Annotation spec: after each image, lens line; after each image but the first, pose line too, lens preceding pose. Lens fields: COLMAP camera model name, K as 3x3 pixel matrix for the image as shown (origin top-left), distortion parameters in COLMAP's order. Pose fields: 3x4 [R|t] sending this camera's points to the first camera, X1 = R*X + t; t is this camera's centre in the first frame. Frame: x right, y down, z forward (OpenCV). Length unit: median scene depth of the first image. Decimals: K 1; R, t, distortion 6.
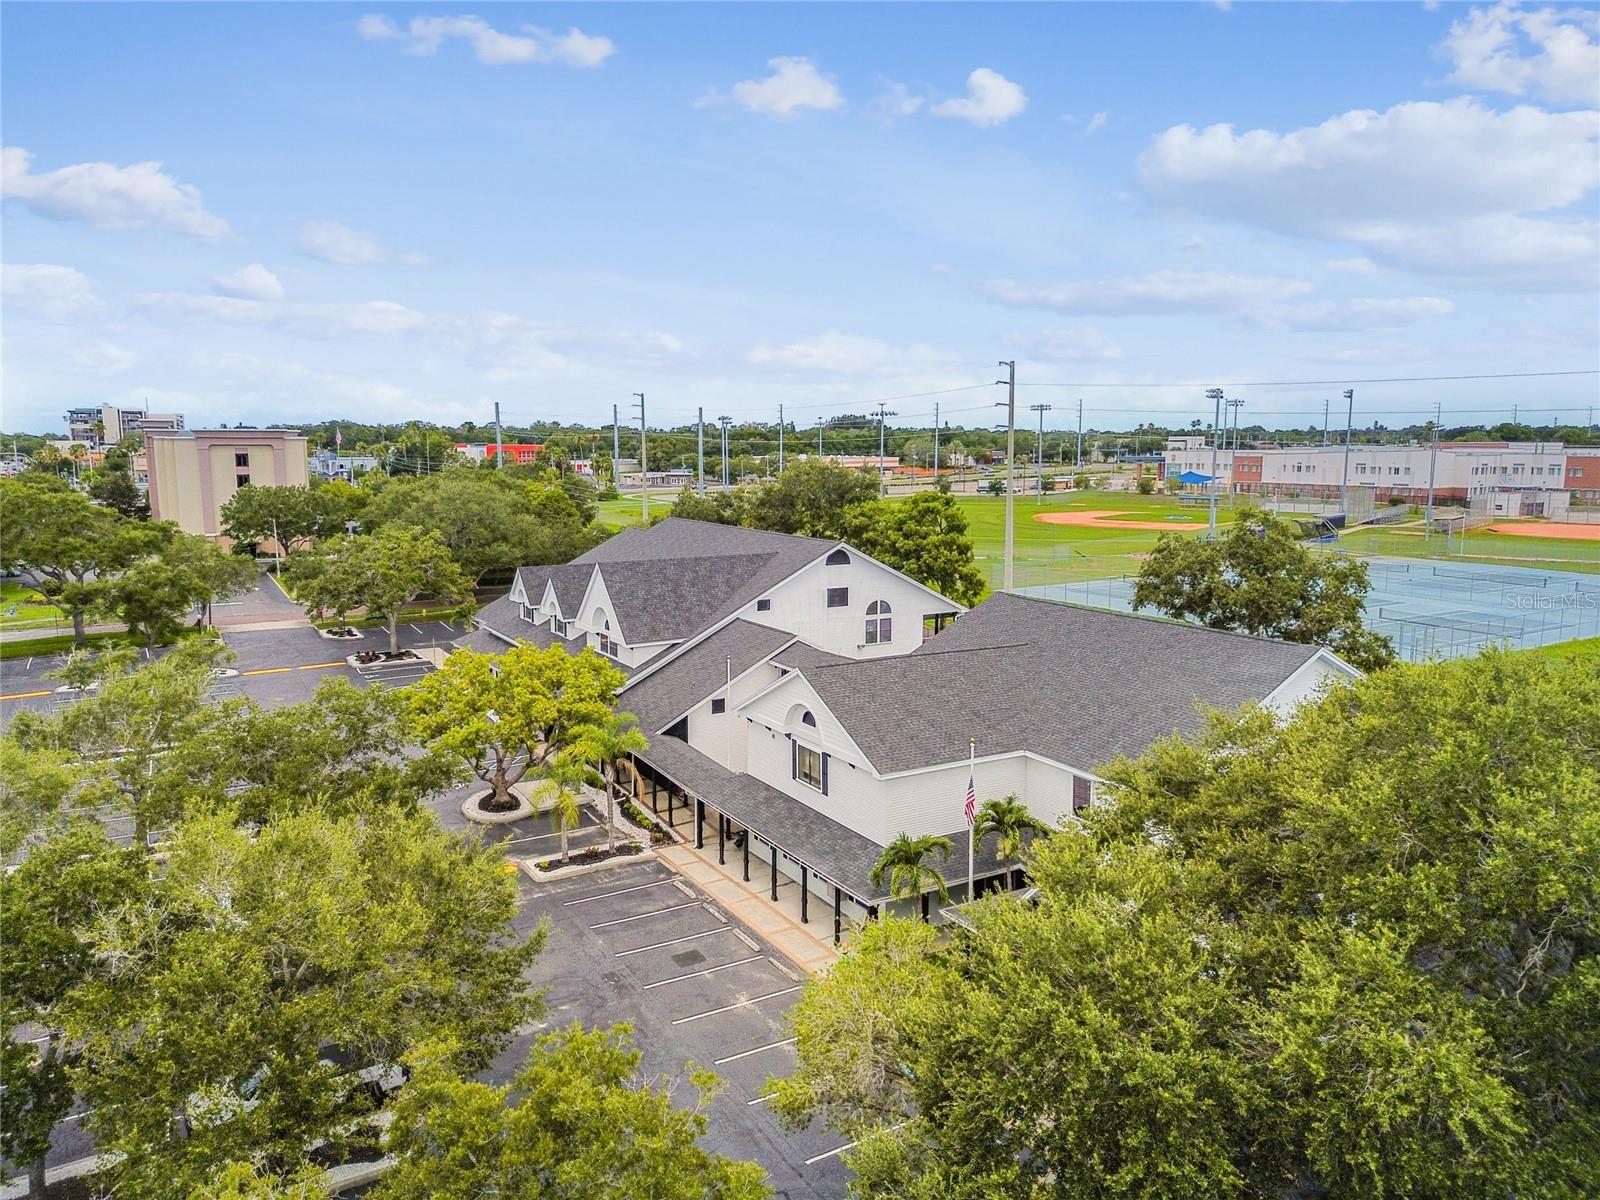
lens RADIAL K [[1137.2, 0, 800.0], [0, 1137.2, 600.0], [0, 0, 1]] dist [0.083302, -0.092042]
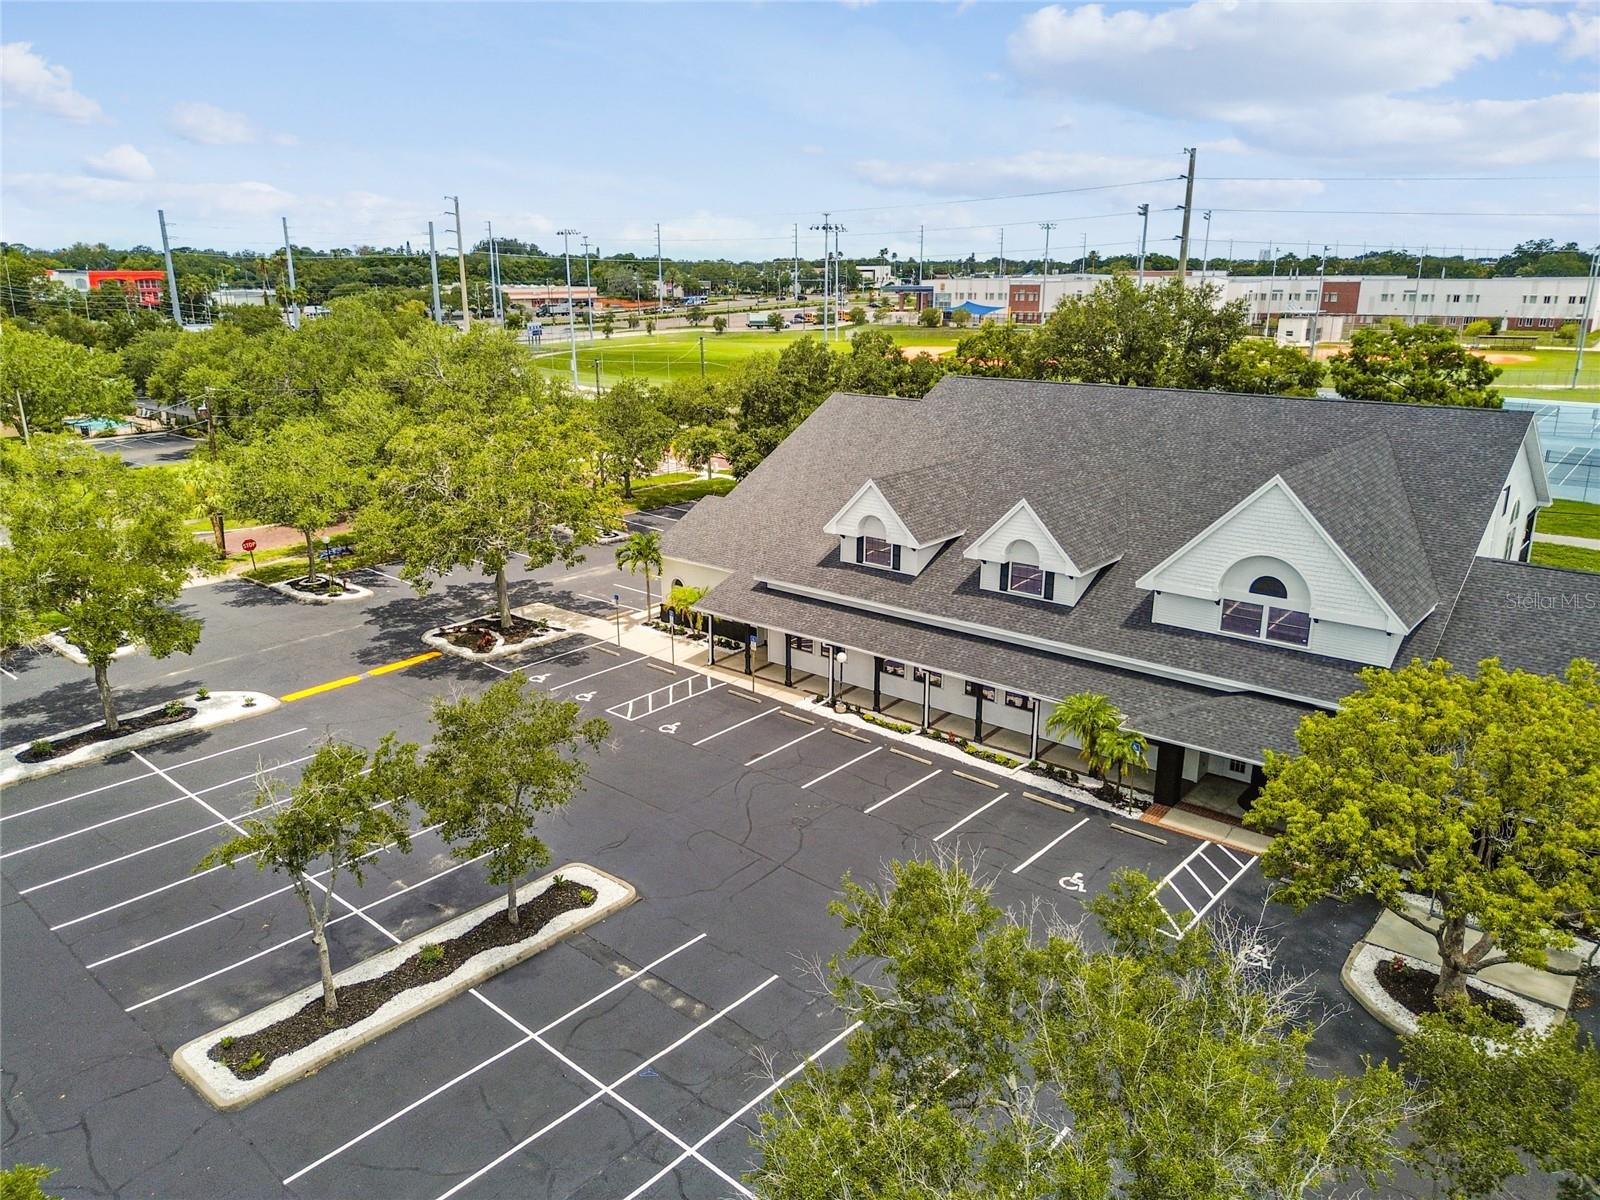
lens RADIAL K [[1137.2, 0, 800.0], [0, 1137.2, 600.0], [0, 0, 1]] dist [0.083302, -0.092042]
pose [[0.939704, -0.094532, 0.328665, -0.523326], [0.047619, 0.987844, 0.147978, -0.059540], [-0.338659, -0.123405, 0.932782, 0.520114]]
